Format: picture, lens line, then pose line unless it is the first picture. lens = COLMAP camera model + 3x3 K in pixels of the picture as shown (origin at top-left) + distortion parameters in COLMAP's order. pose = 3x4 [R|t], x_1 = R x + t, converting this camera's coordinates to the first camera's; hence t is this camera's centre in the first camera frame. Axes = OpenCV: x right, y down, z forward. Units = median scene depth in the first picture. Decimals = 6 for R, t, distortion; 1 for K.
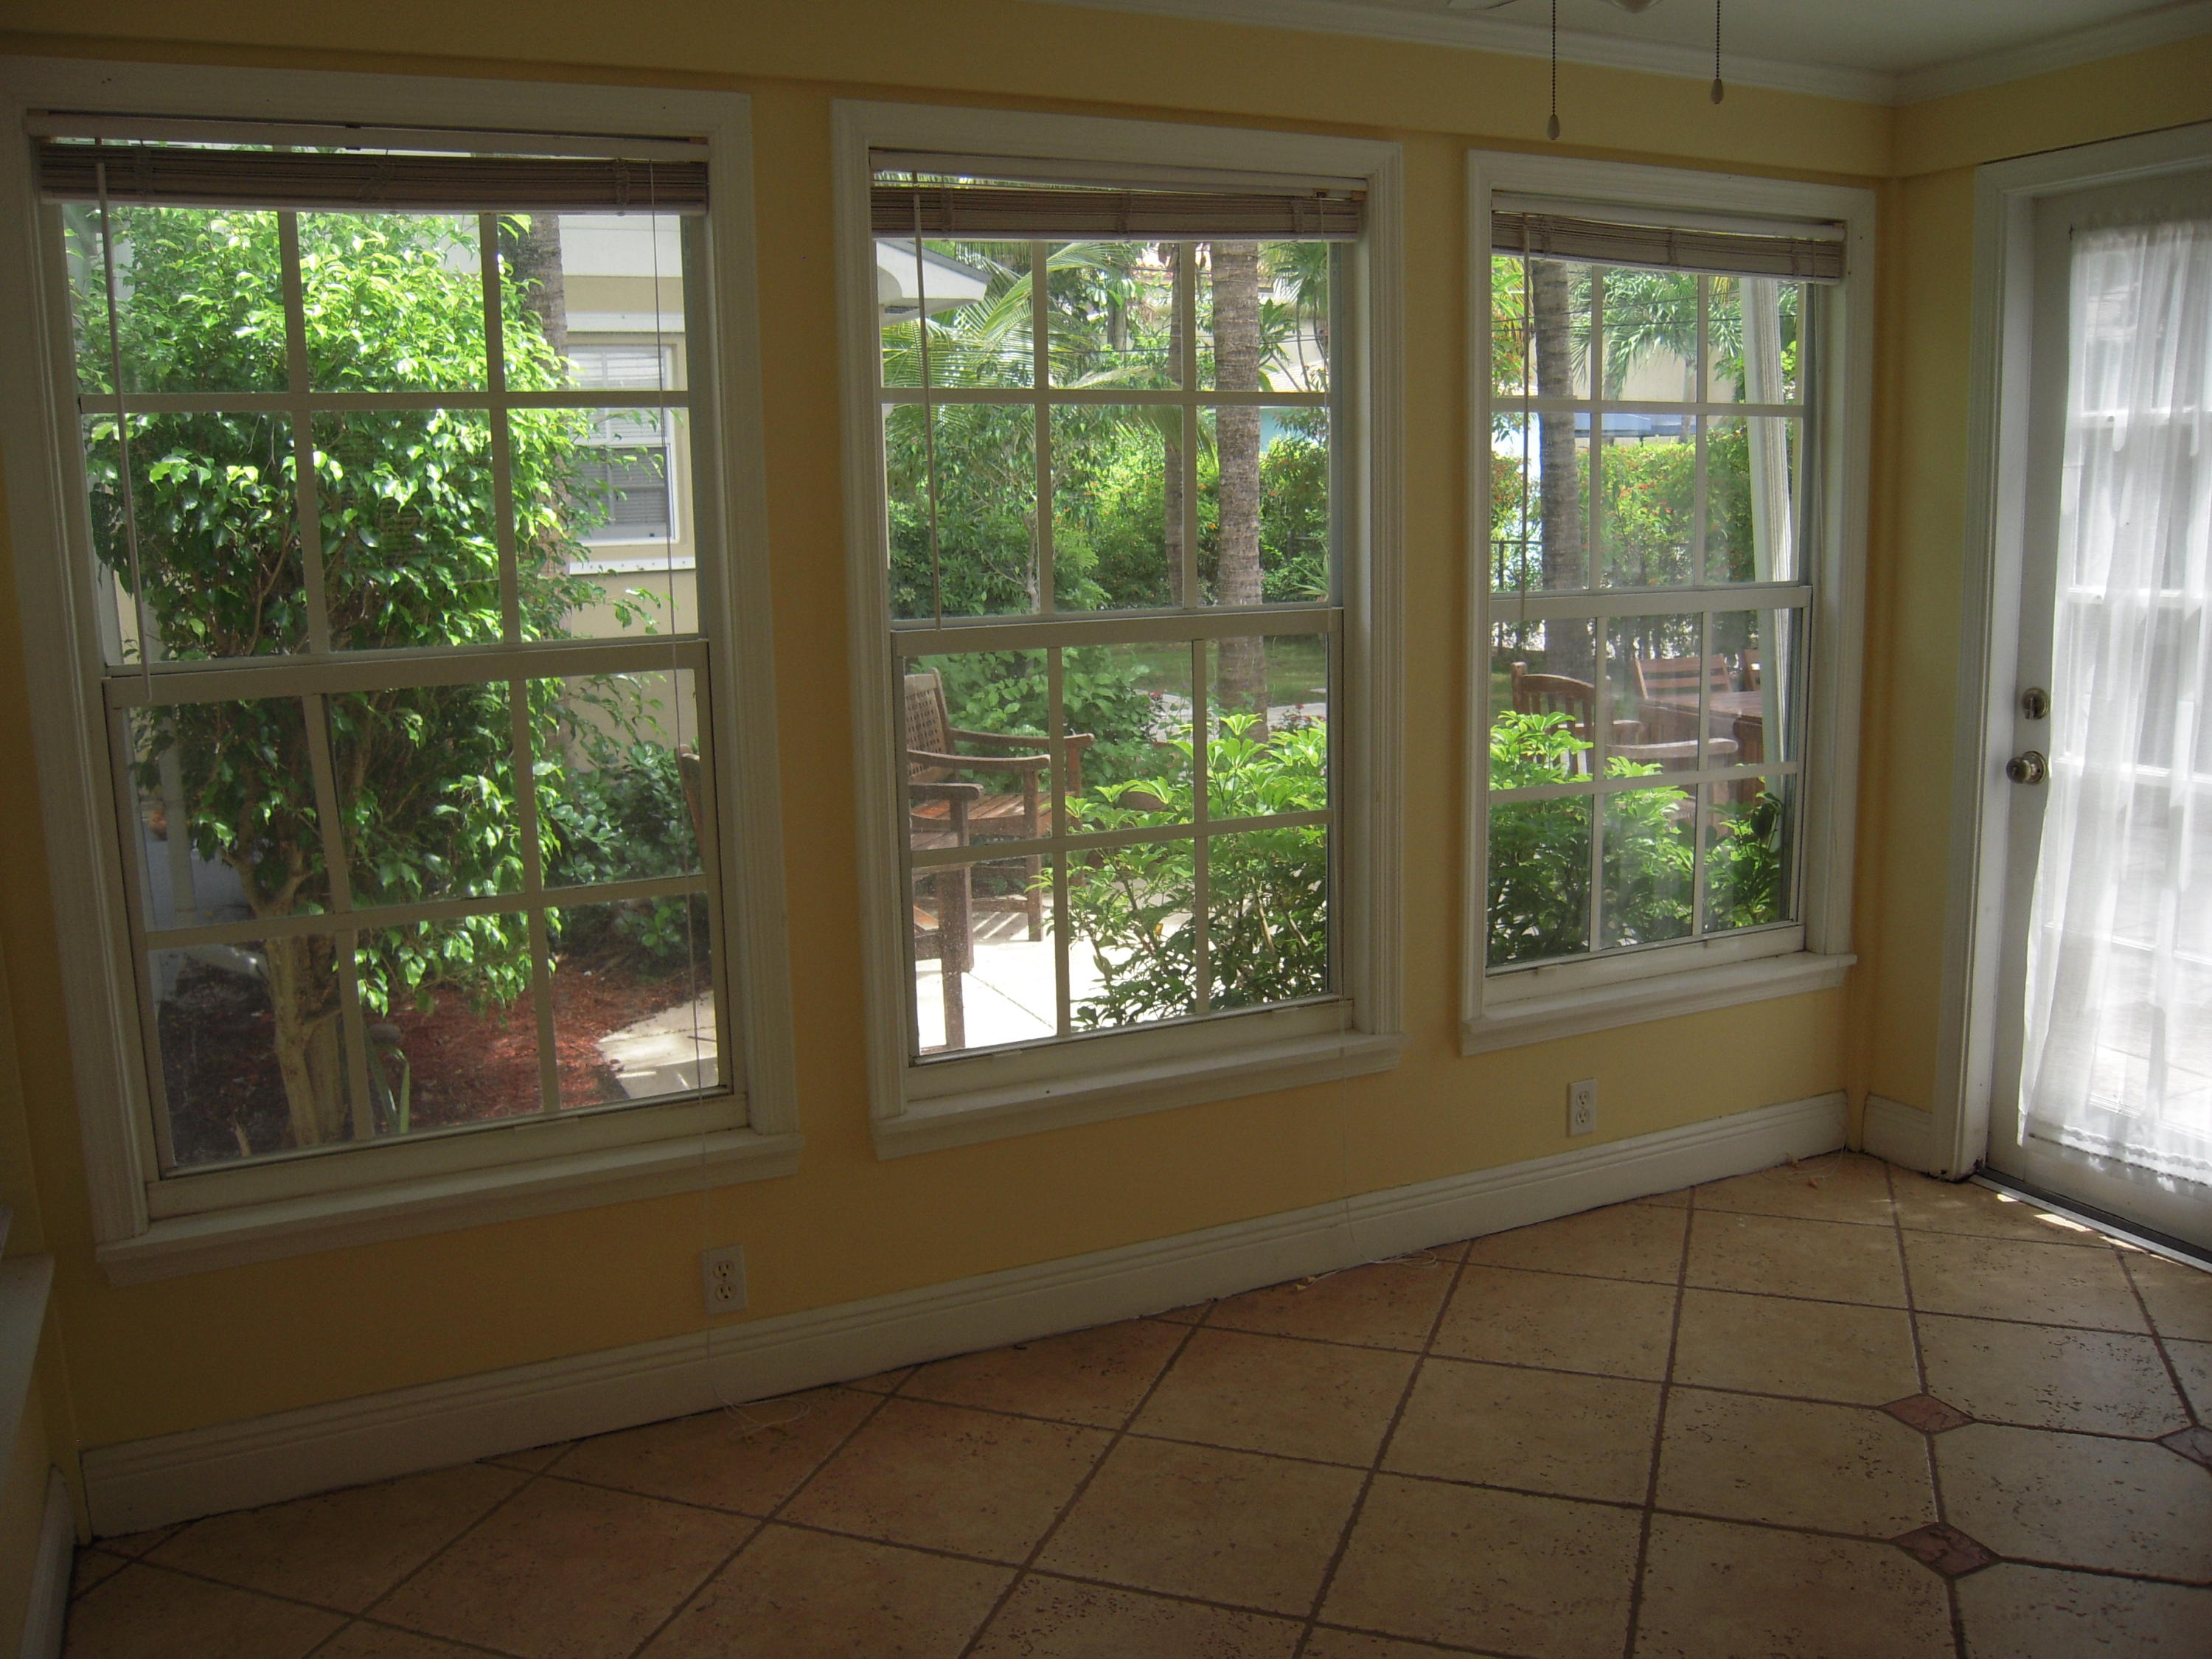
lens RADIAL K [[1849.6, 0, 1113.6], [0, 1849.6, 834.6], [0, 0, 1]] dist [-0.051172, -0.000194]
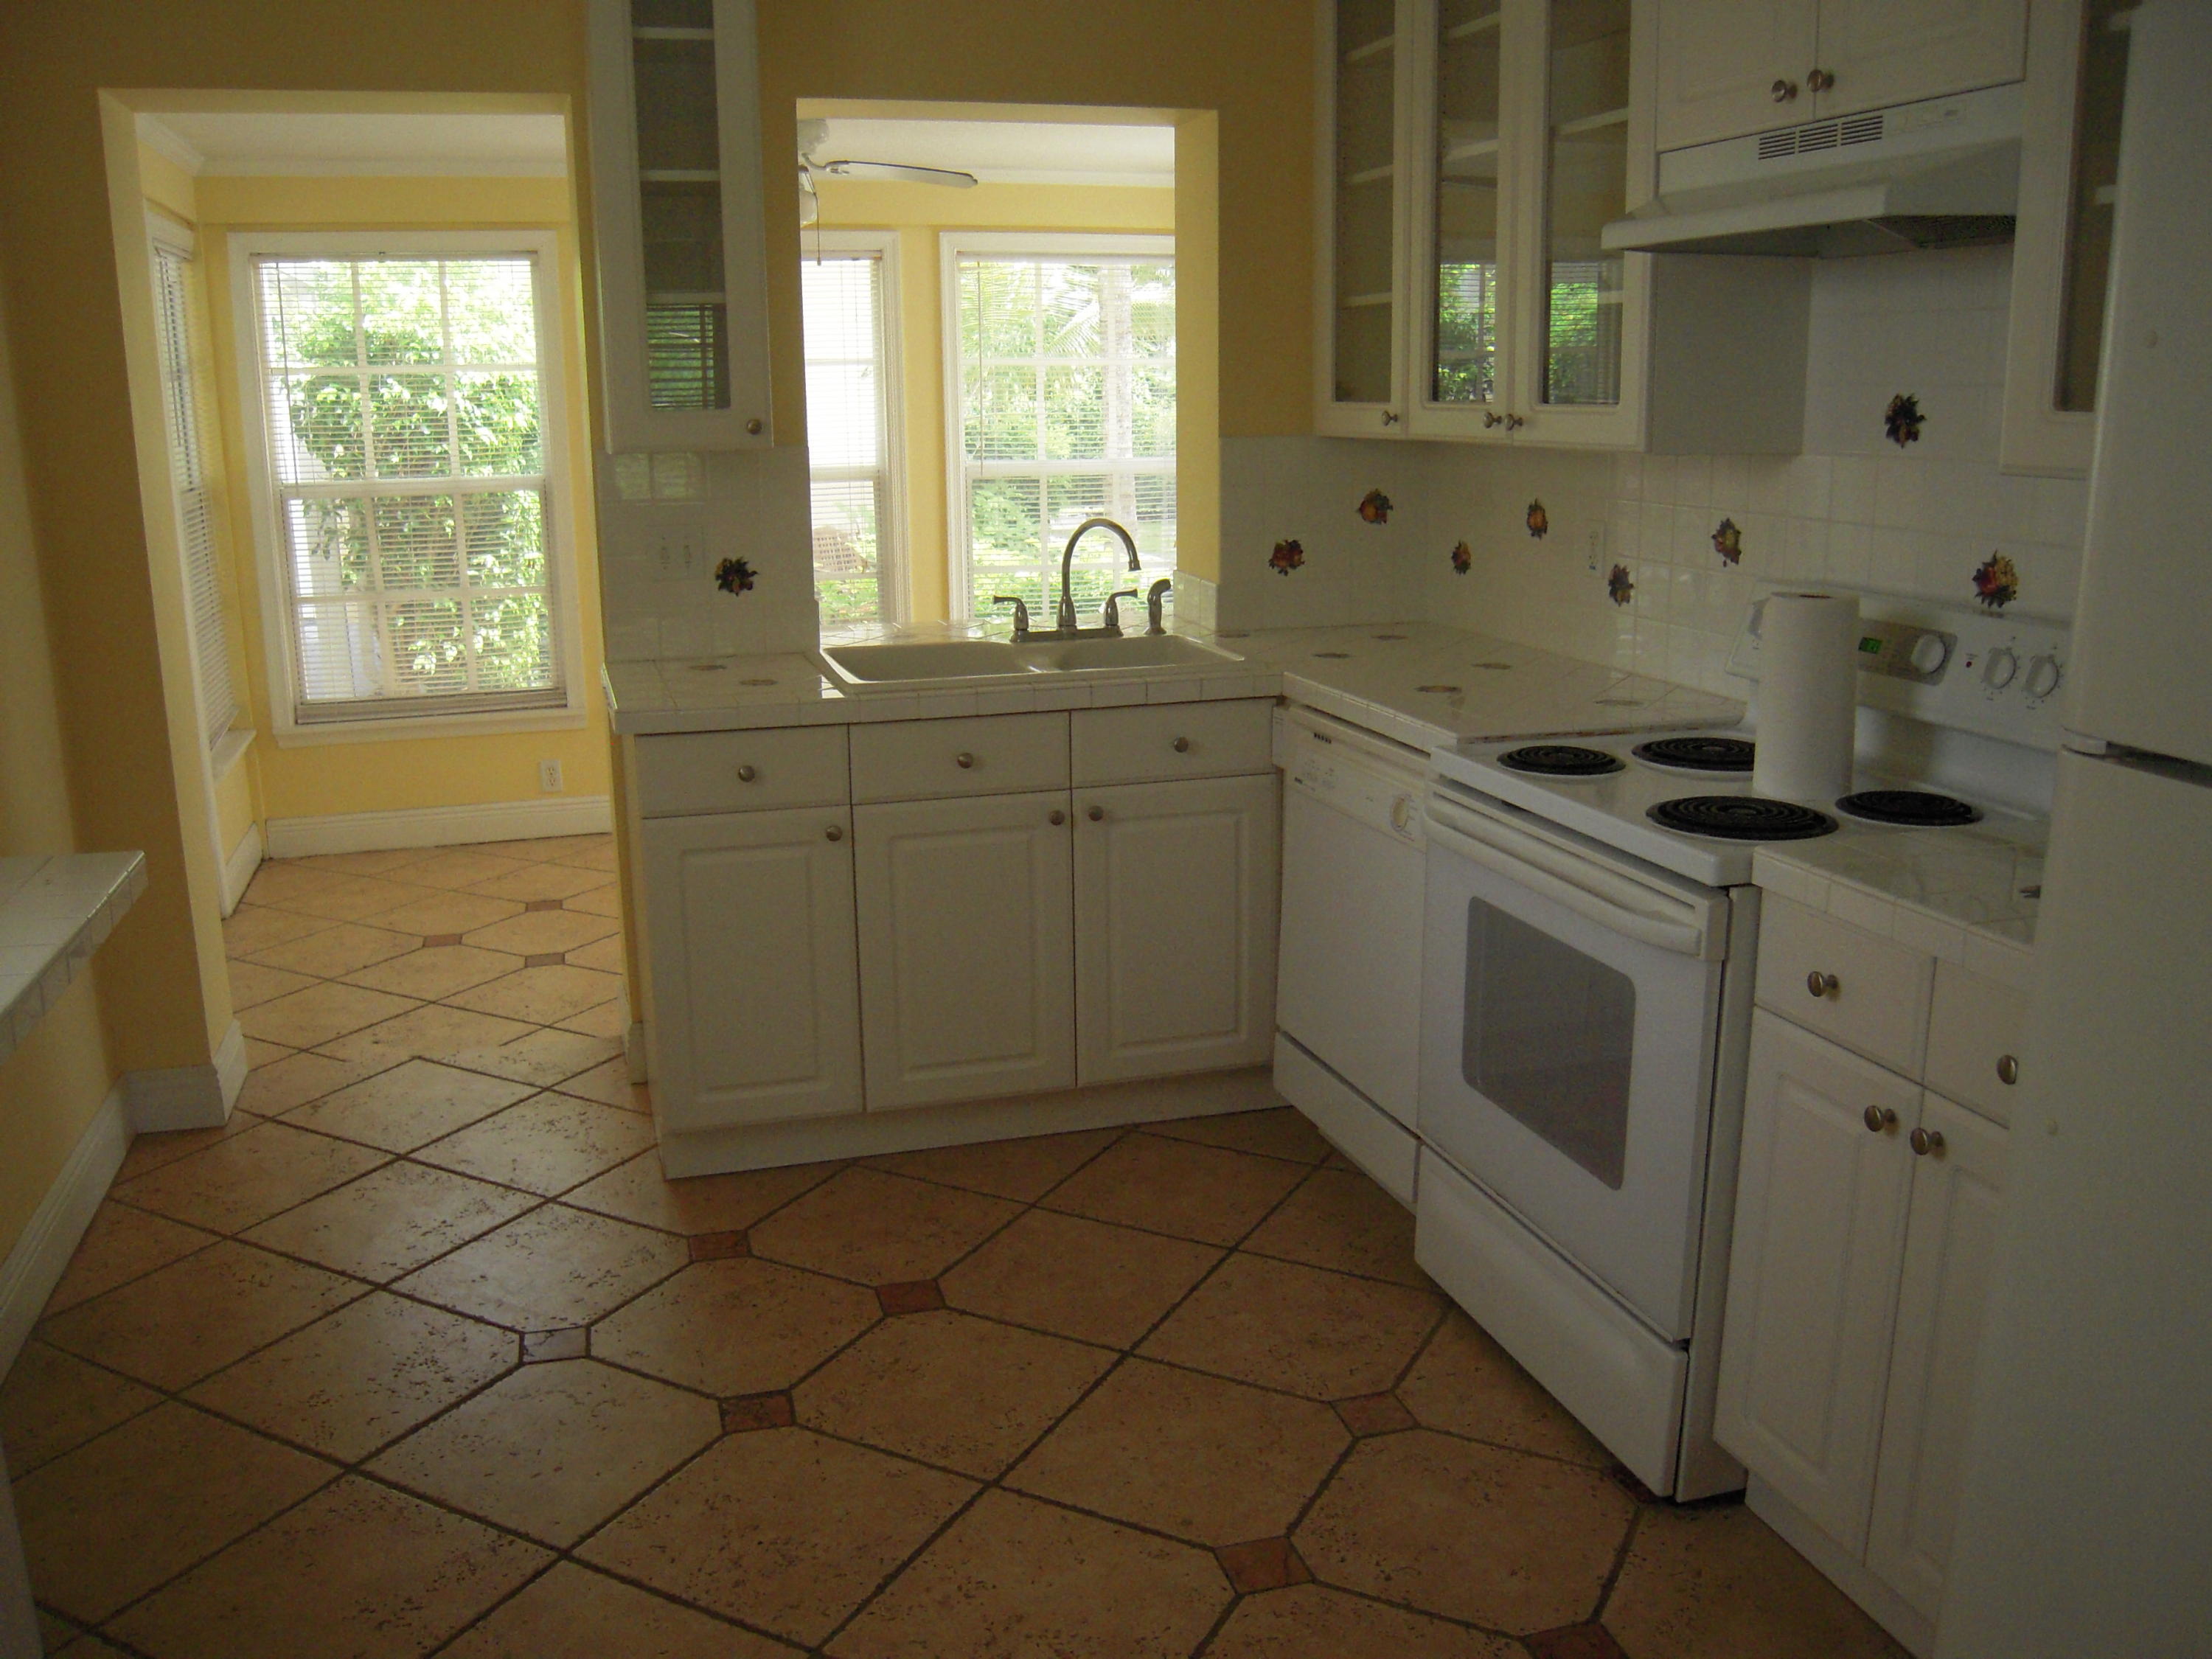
lens RADIAL K [[1849.6, 0, 1098.3], [0, 1849.6, 825.1], [0, 0, 1]] dist [-0.051172, -0.000194]
pose [[0.987977, 0.042230, -0.148724, 0.630355], [-0.035222, 0.998155, 0.049450, 0.143904], [0.150538, -0.043617, 0.987642, -0.875641]]
